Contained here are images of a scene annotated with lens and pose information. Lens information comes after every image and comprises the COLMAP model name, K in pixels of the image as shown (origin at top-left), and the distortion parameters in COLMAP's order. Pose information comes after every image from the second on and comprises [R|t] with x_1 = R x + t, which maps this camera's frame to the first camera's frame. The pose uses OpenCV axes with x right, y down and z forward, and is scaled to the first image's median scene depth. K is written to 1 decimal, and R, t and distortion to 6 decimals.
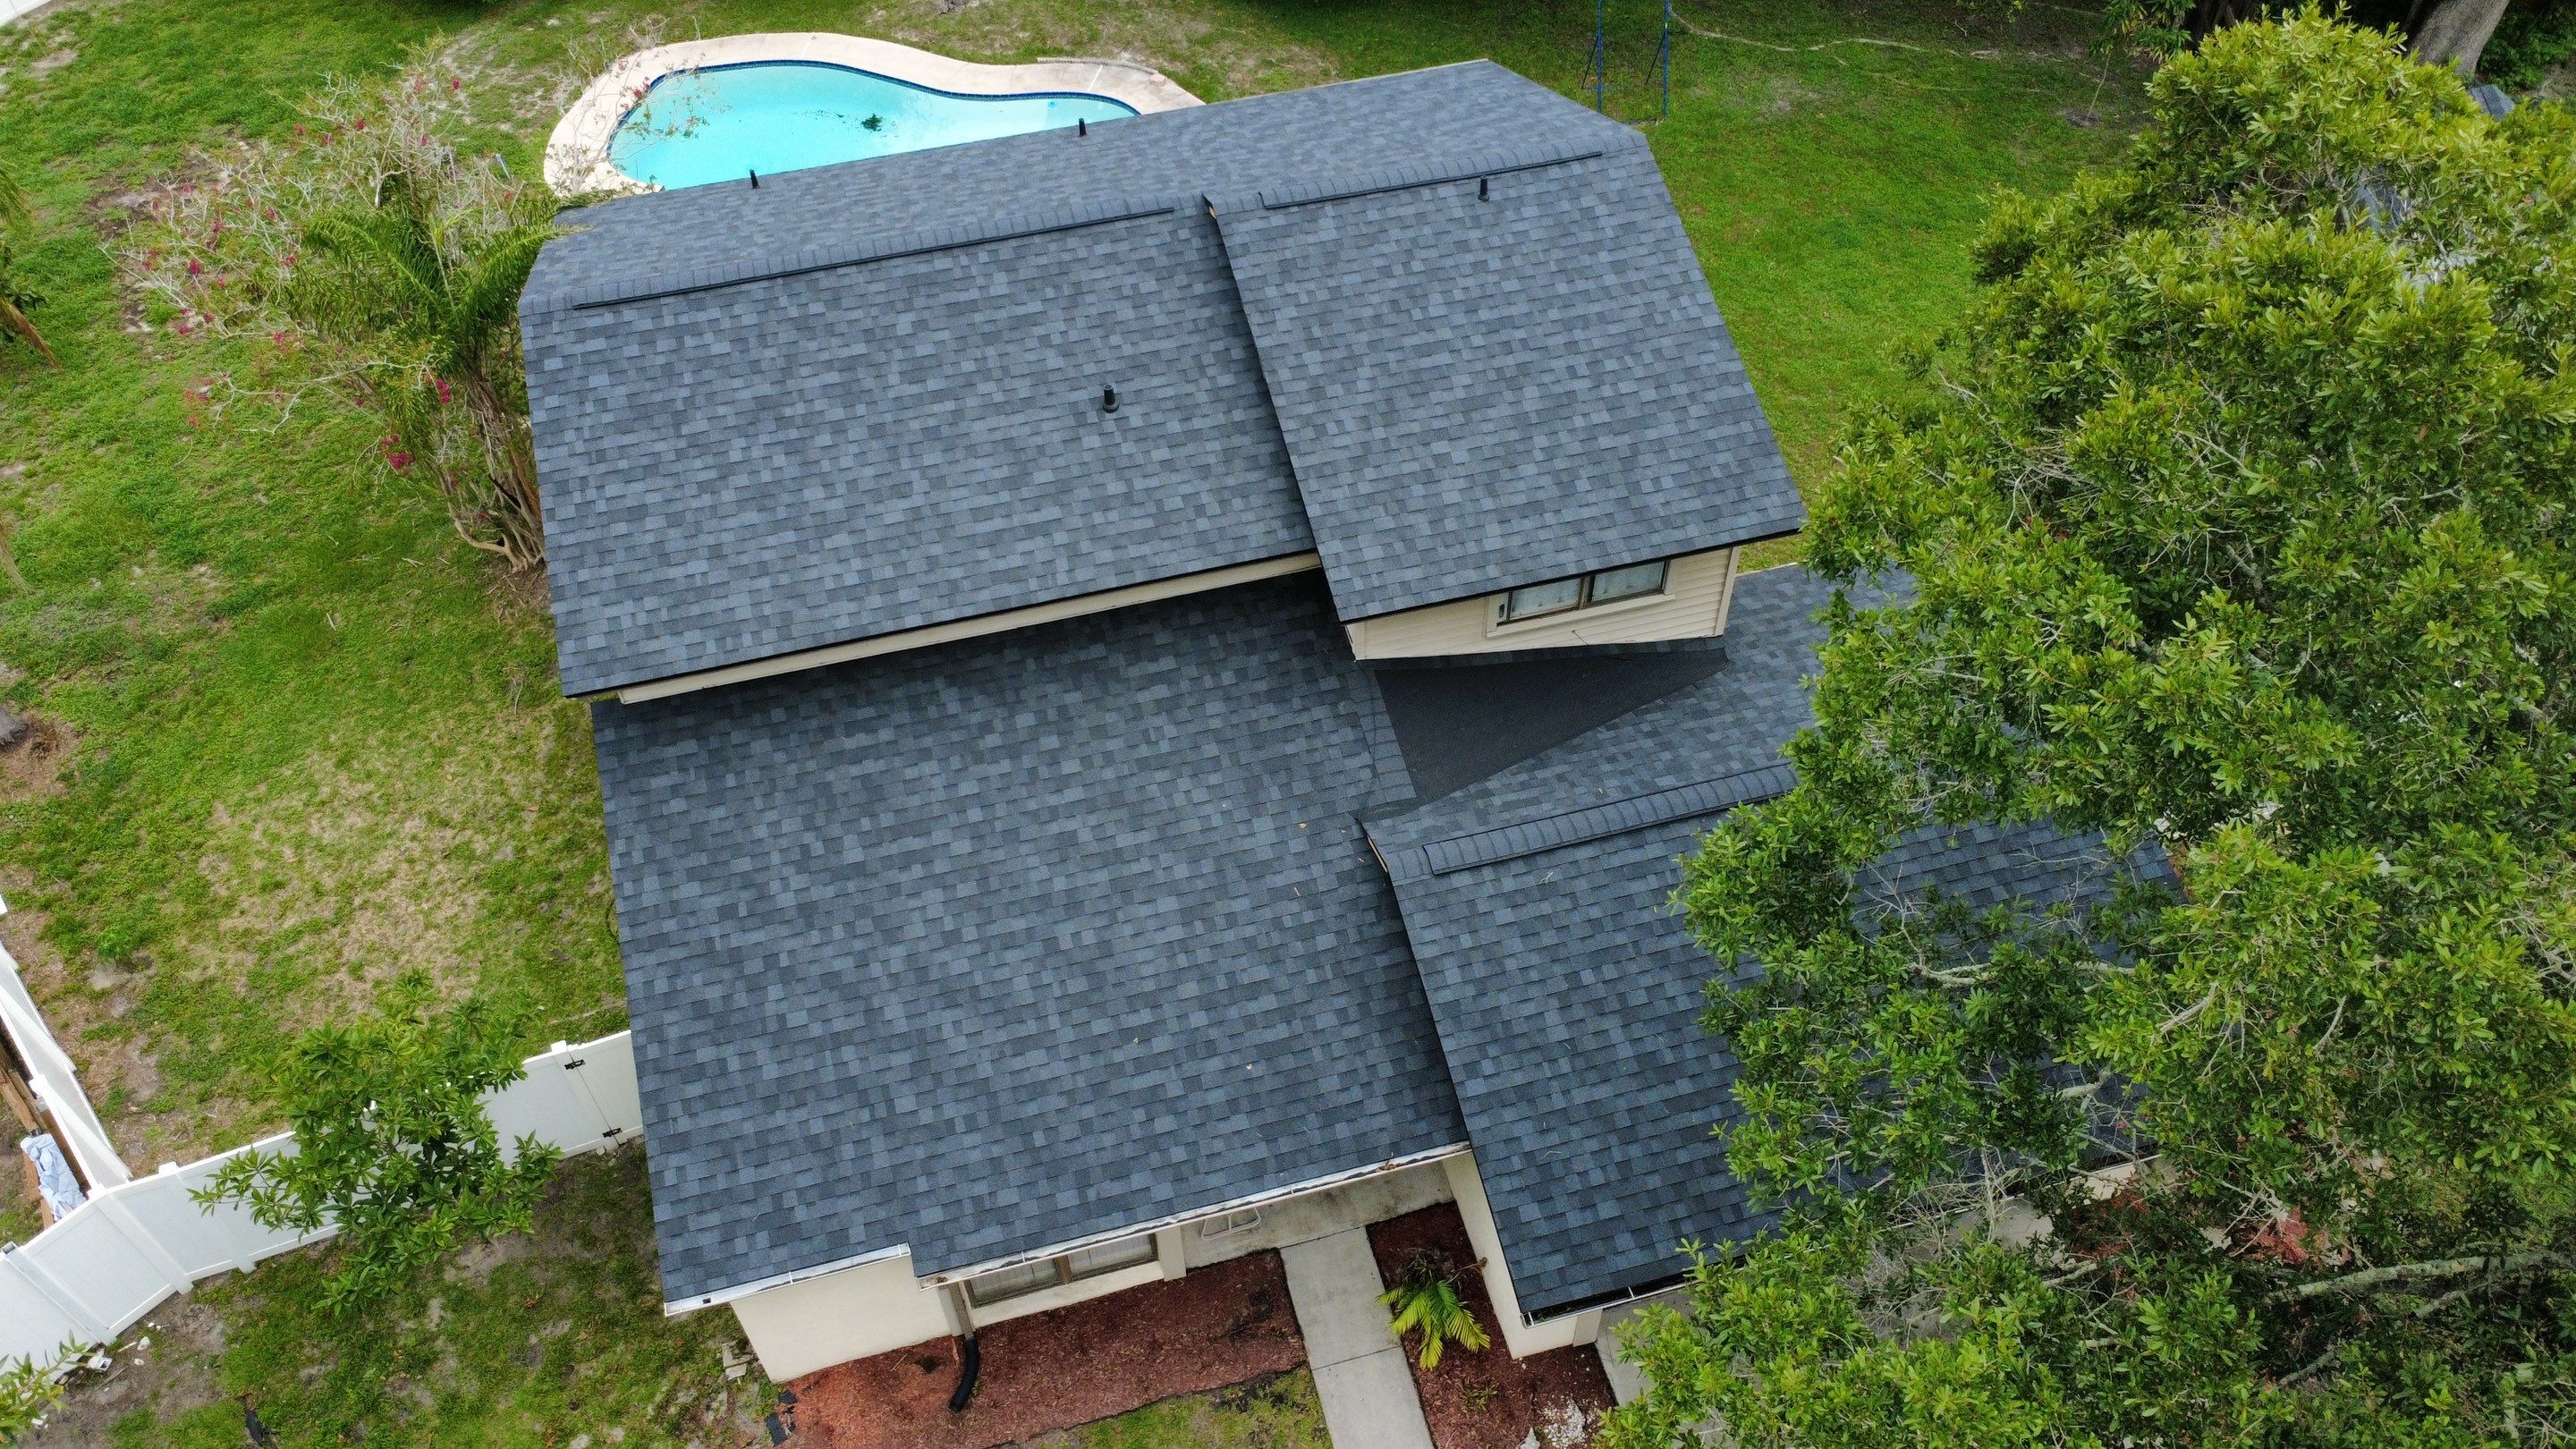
lens RADIAL K [[1873.6, 0, 1283.6], [0, 1873.6, 719.4], [0, 0, 1]] dist [-0.002362, 0.001590]
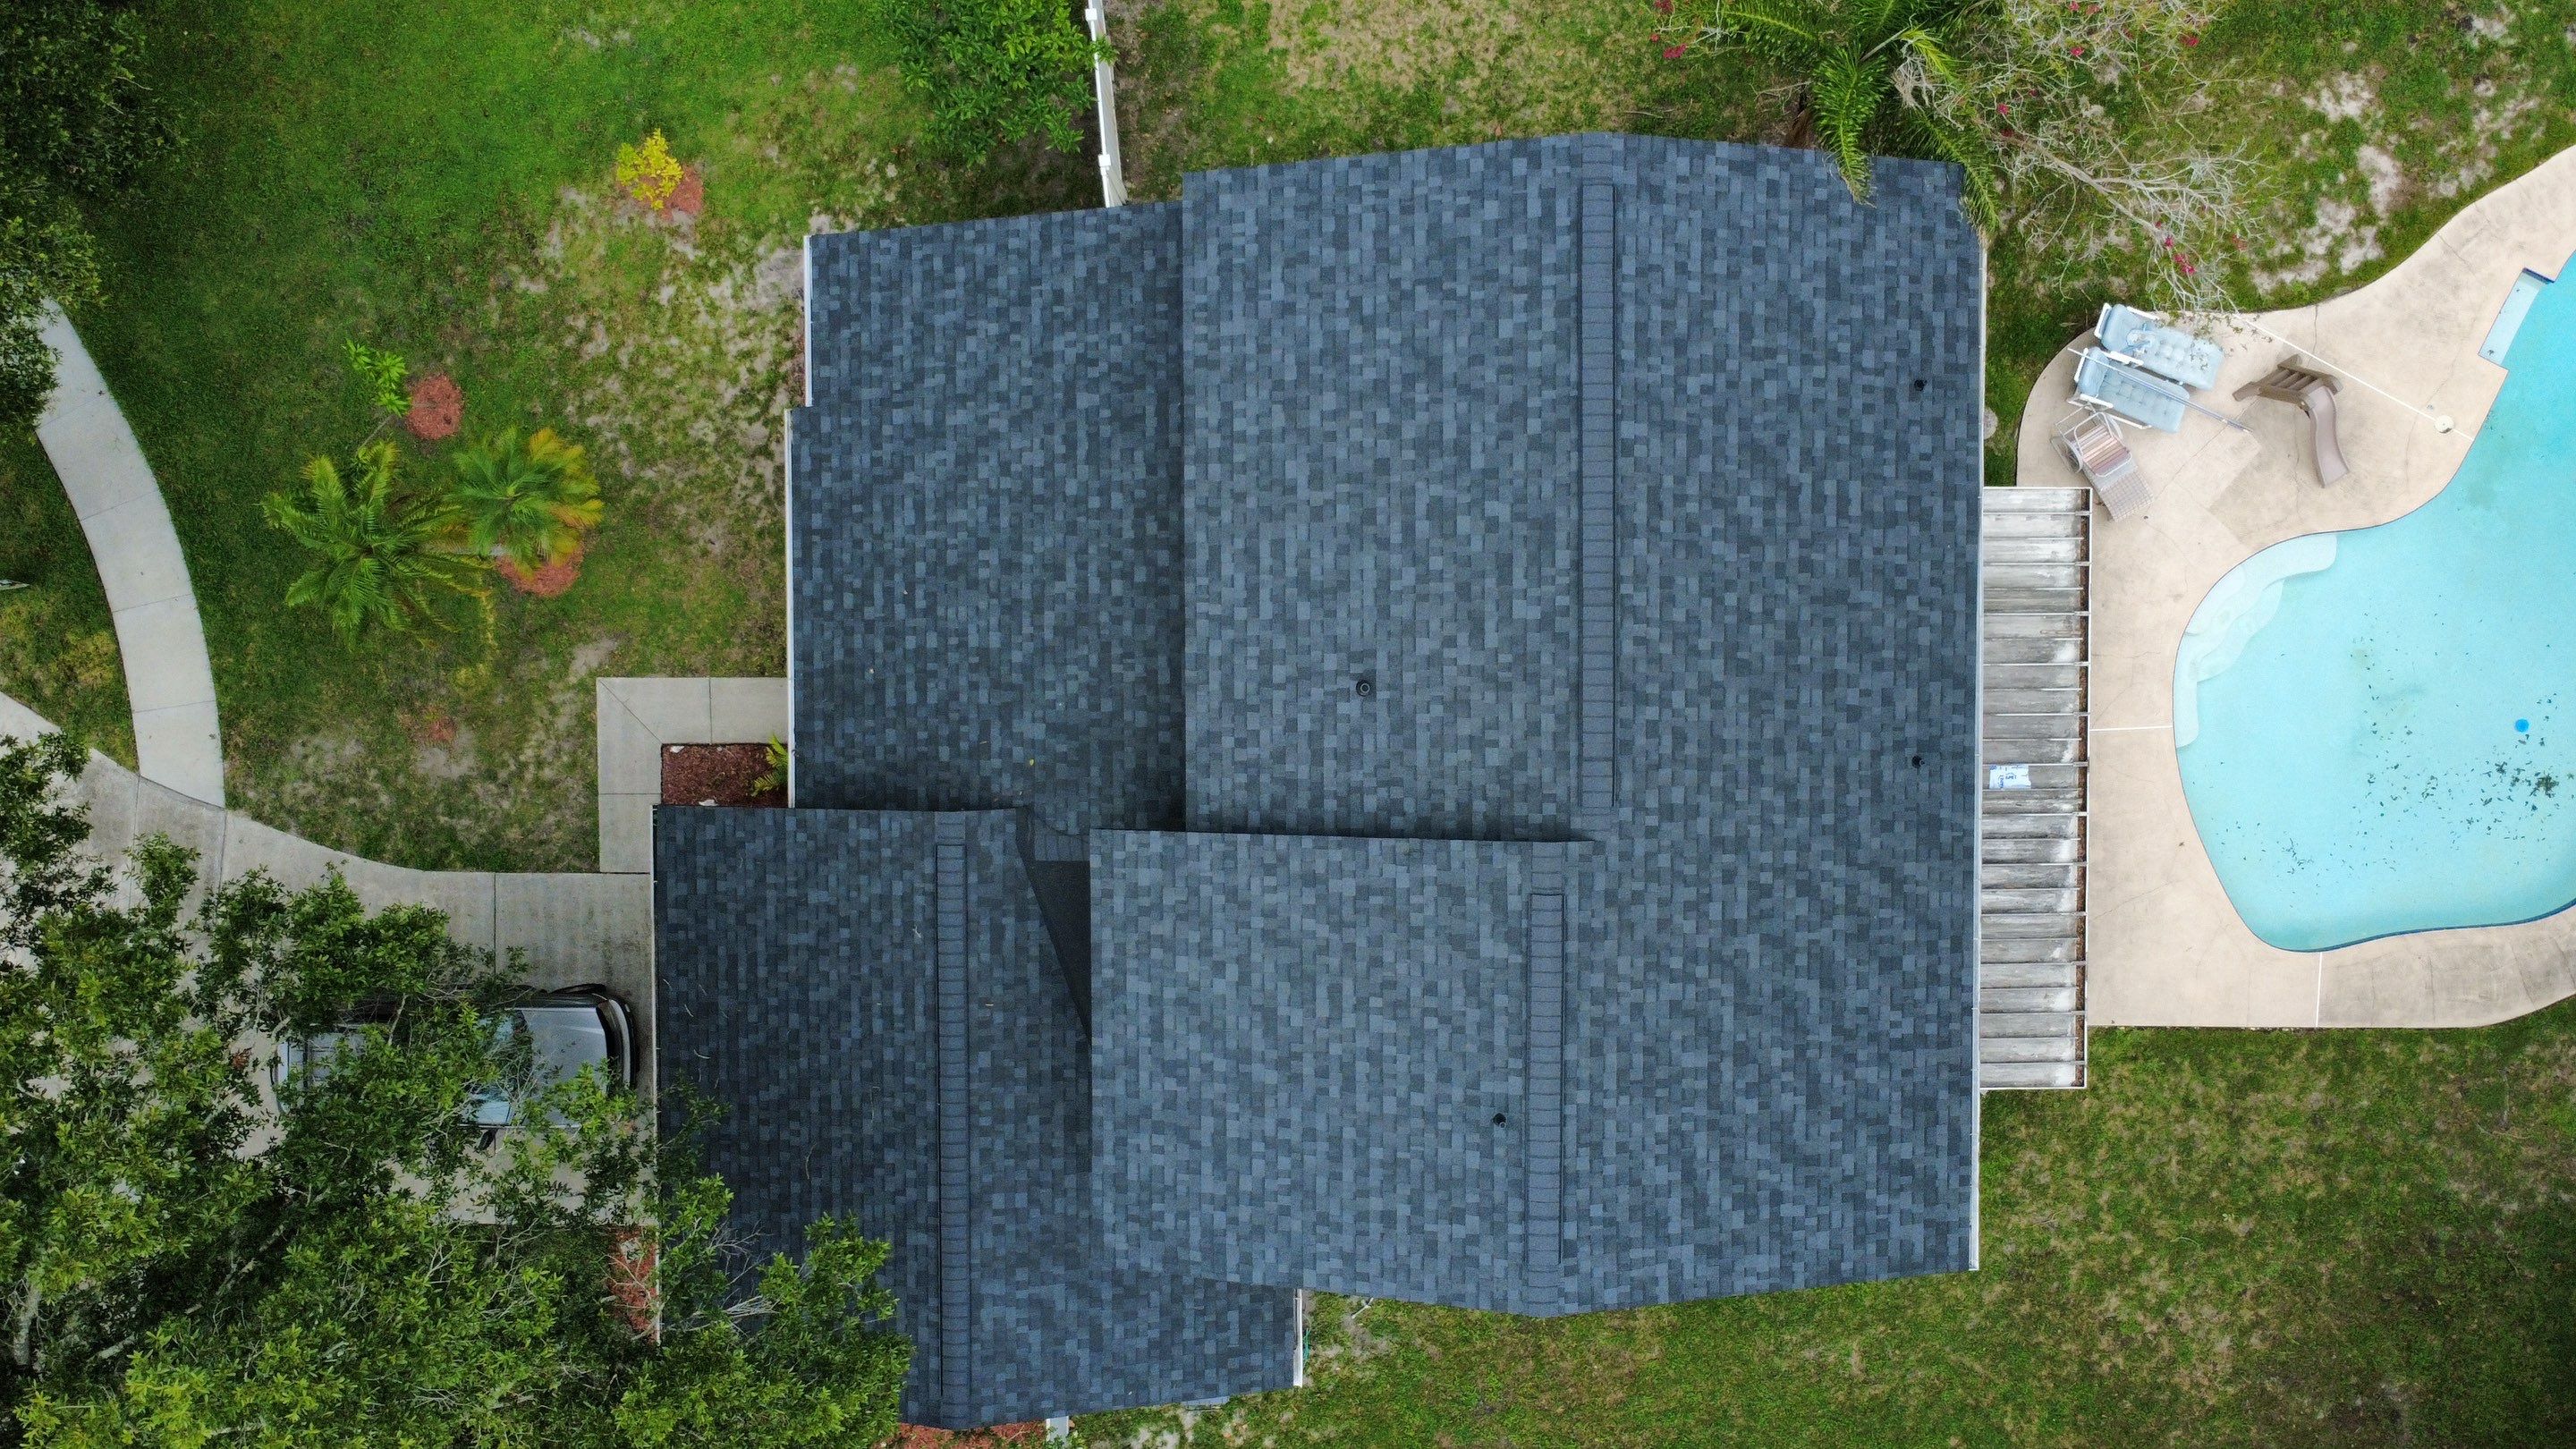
lens RADIAL K [[1873.6, 0, 1288.5], [0, 1873.6, 720.4], [0, 0, 1]] dist [-0.002362, 0.001590]
pose [[-0.255223, 0.965239, 0.056342, -0.126468], [-0.690979, -0.222845, 0.687669, -0.884551], [0.676320, 0.136578, 0.723835, 0.222416]]
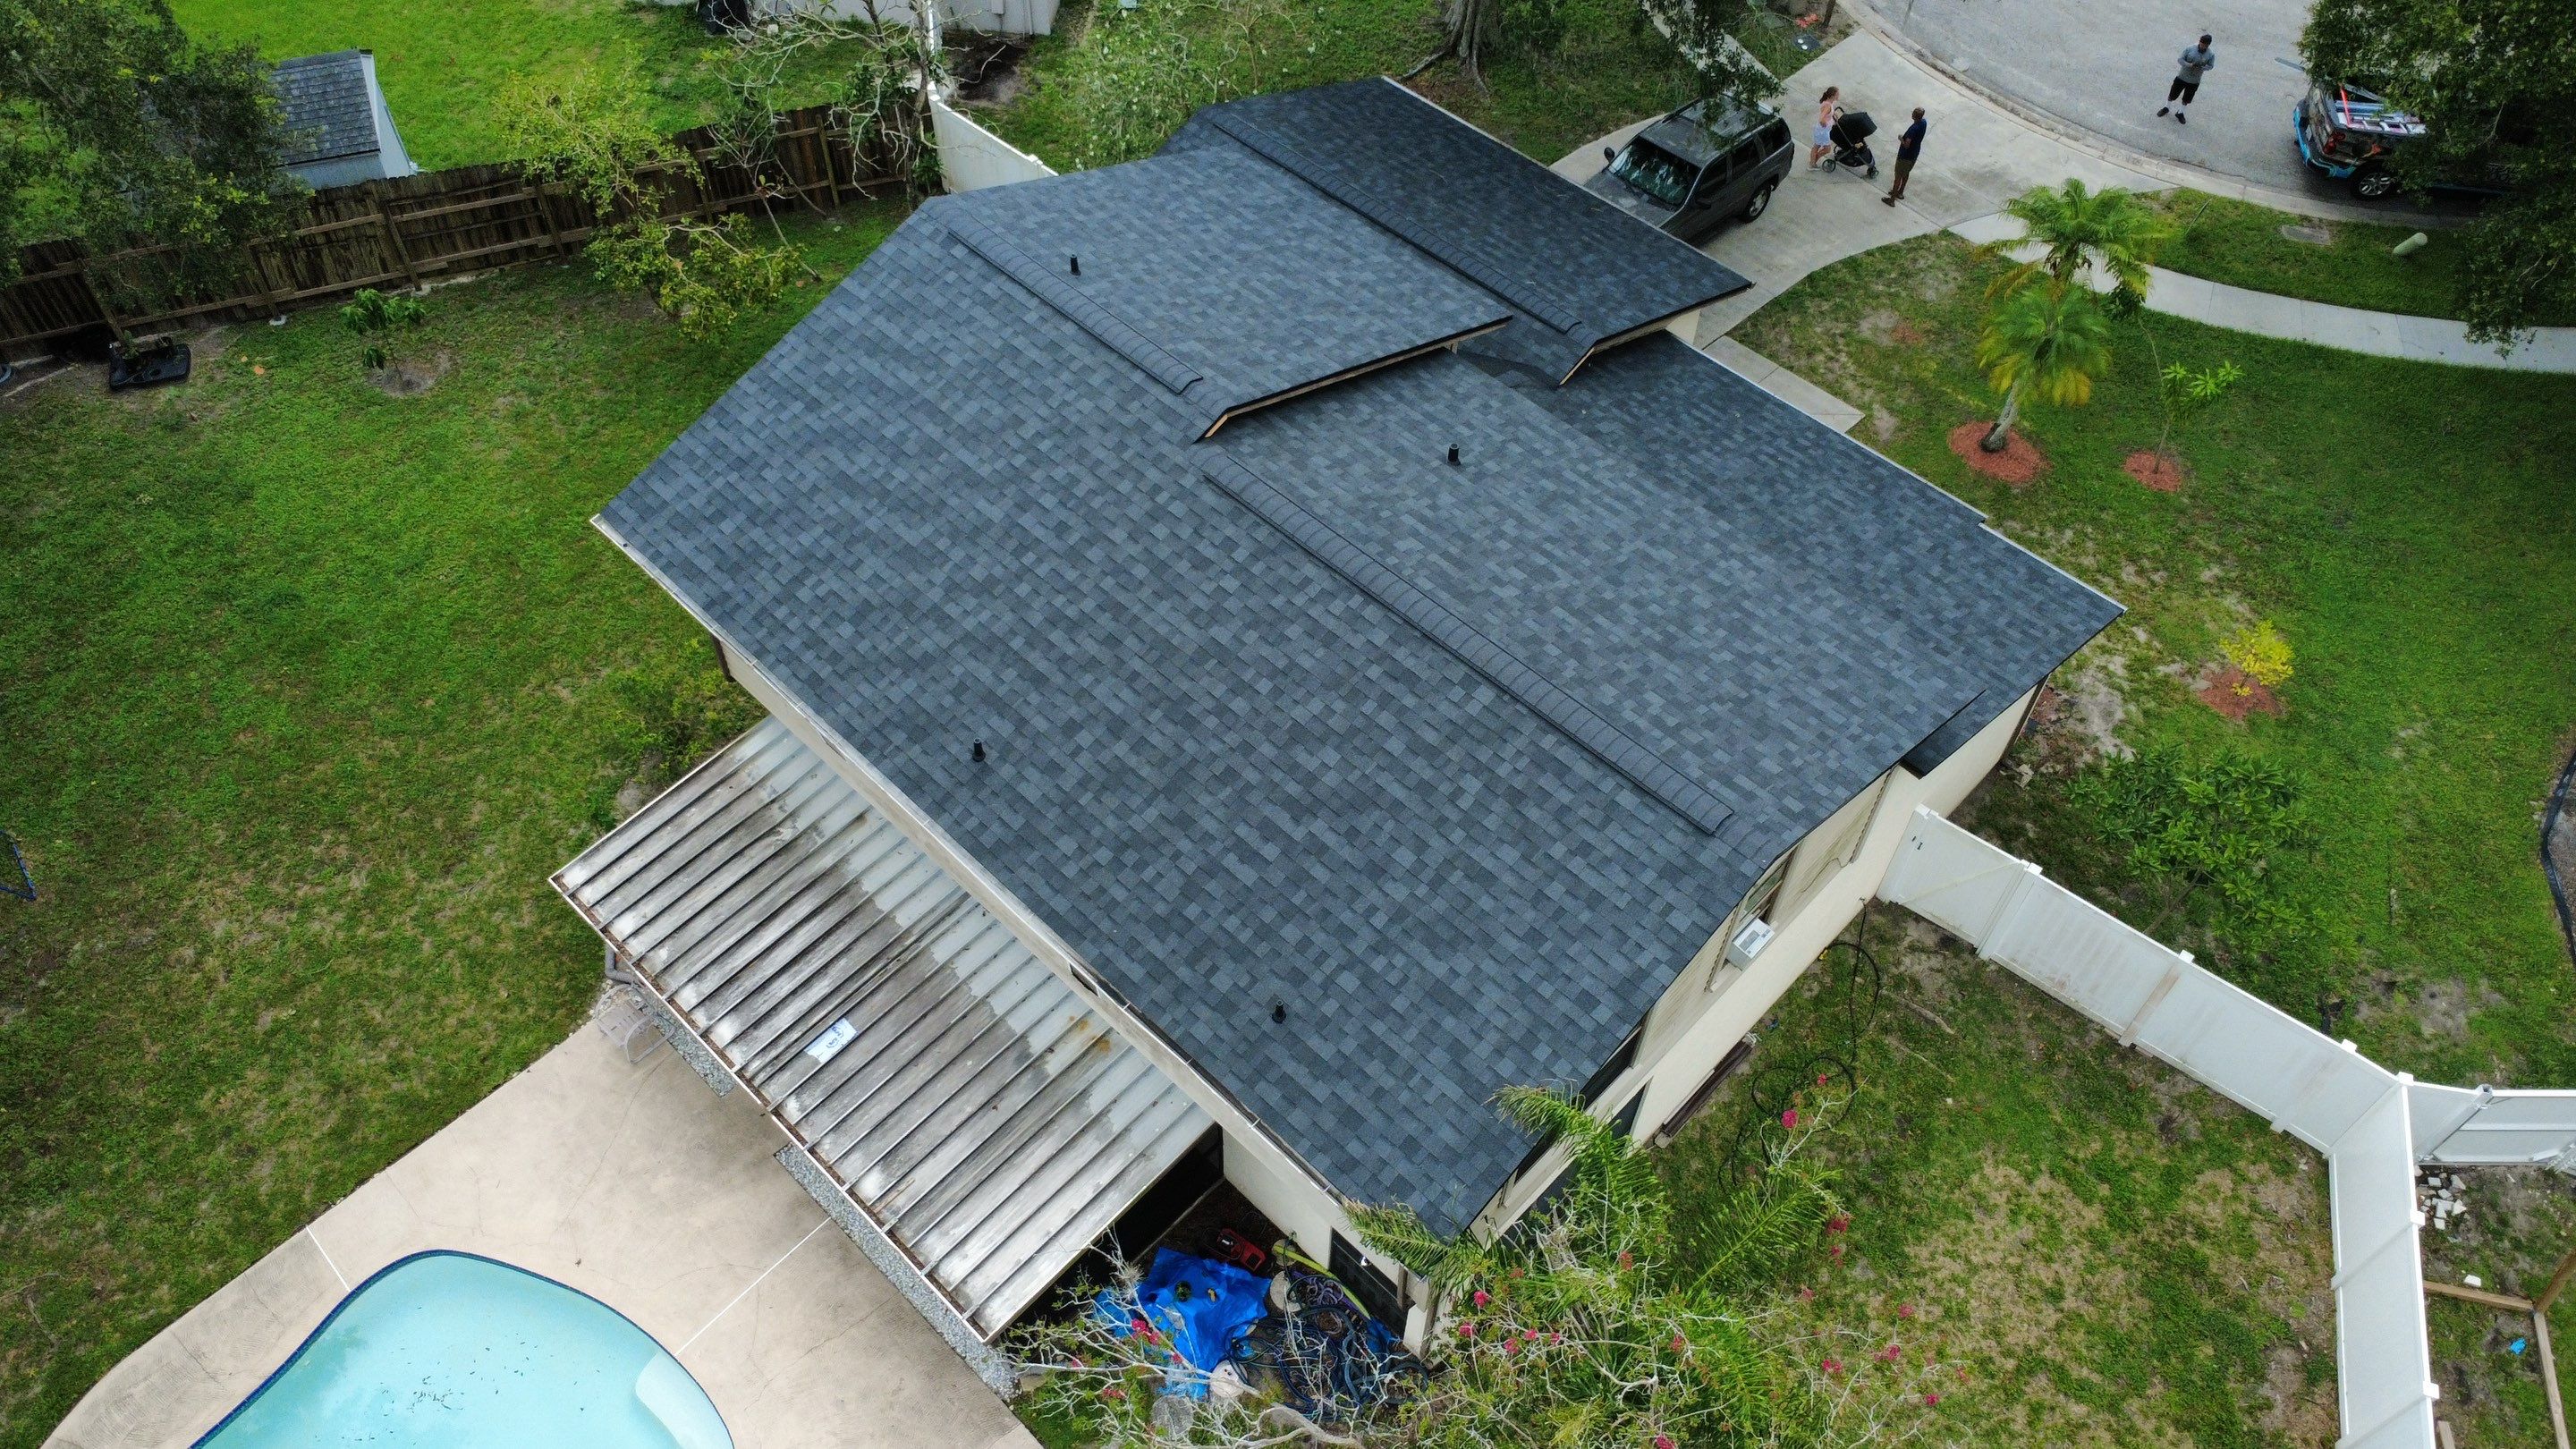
lens RADIAL K [[1873.6, 0, 1282.5], [0, 1873.6, 727.5], [0, 0, 1]] dist [-0.002362, 0.001590]
pose [[-0.511785, -0.666896, 0.541596, -0.733383], [0.629267, 0.138200, 0.764803, -1.040466], [-0.584893, 0.732223, 0.348927, 0.818924]]
